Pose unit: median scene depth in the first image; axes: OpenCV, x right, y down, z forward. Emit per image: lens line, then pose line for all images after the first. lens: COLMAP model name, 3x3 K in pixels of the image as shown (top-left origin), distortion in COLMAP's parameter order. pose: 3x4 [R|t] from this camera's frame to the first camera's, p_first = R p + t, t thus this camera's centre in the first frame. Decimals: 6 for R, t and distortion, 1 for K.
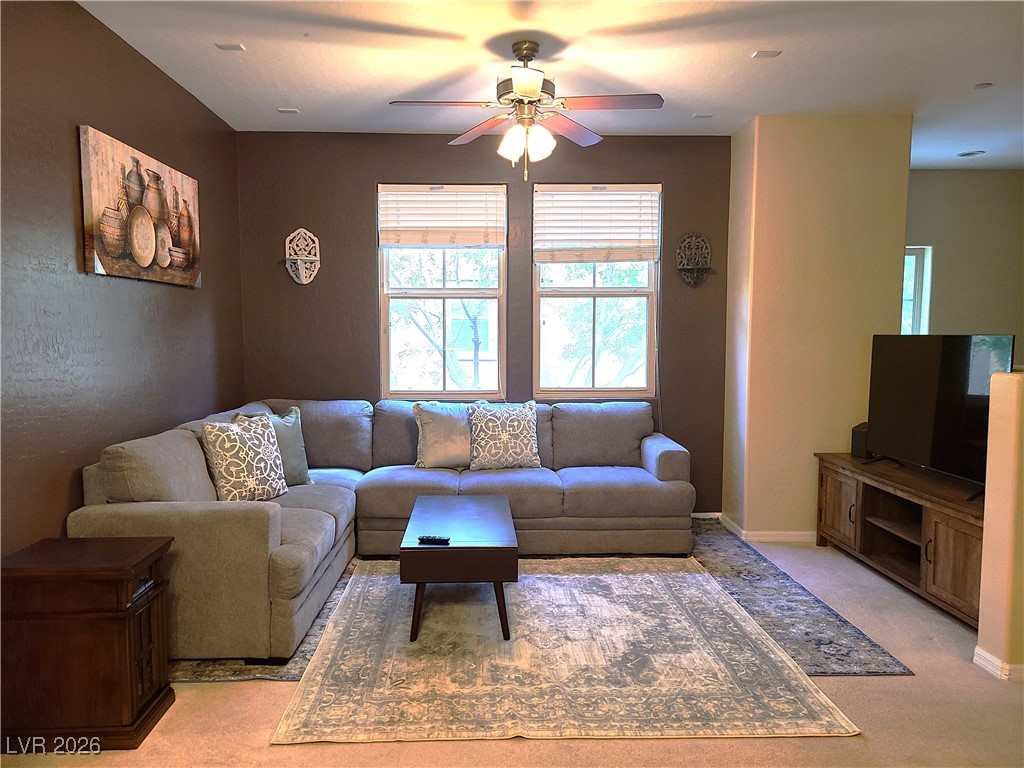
lens RADIAL K [[781.9, 0, 512.0], [0, 781.9, 384.0], [0, 0, 1]] dist [0.073224, -0.074789]
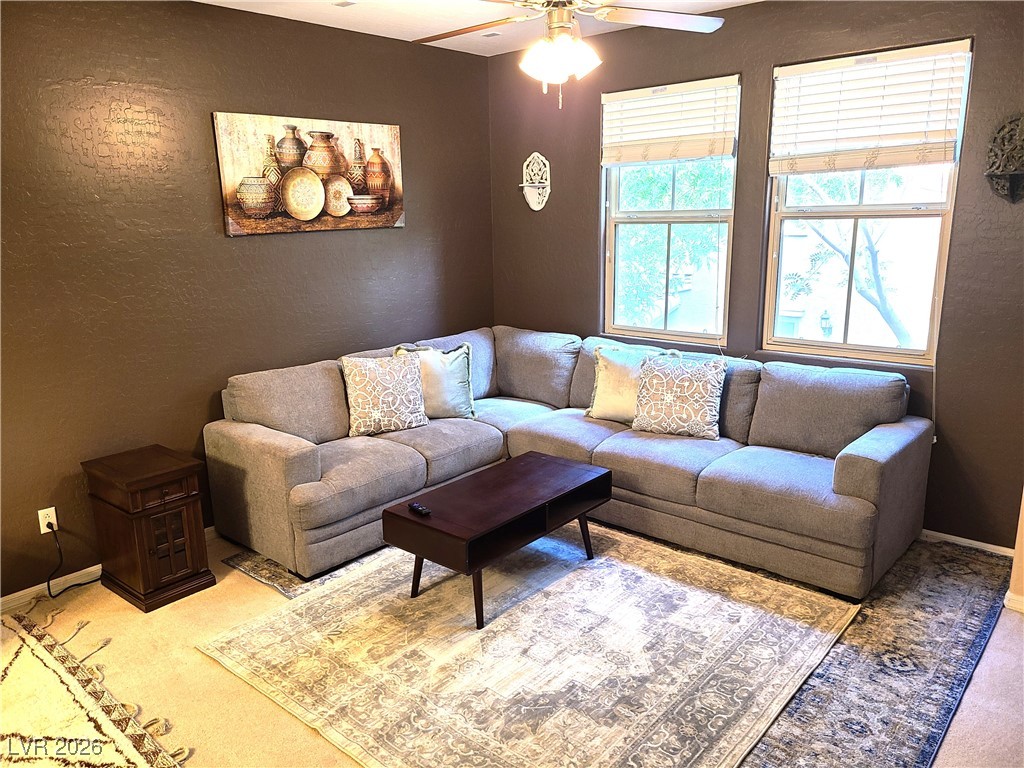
lens RADIAL K [[781.9, 0, 512.0], [0, 781.9, 384.0], [0, 0, 1]] dist [0.073224, -0.074789]
pose [[0.712675, 0.141570, -0.687060, 0.519312], [-0.020969, 0.983286, 0.180858, -0.112468], [0.701180, -0.114486, 0.703732, 0.324919]]
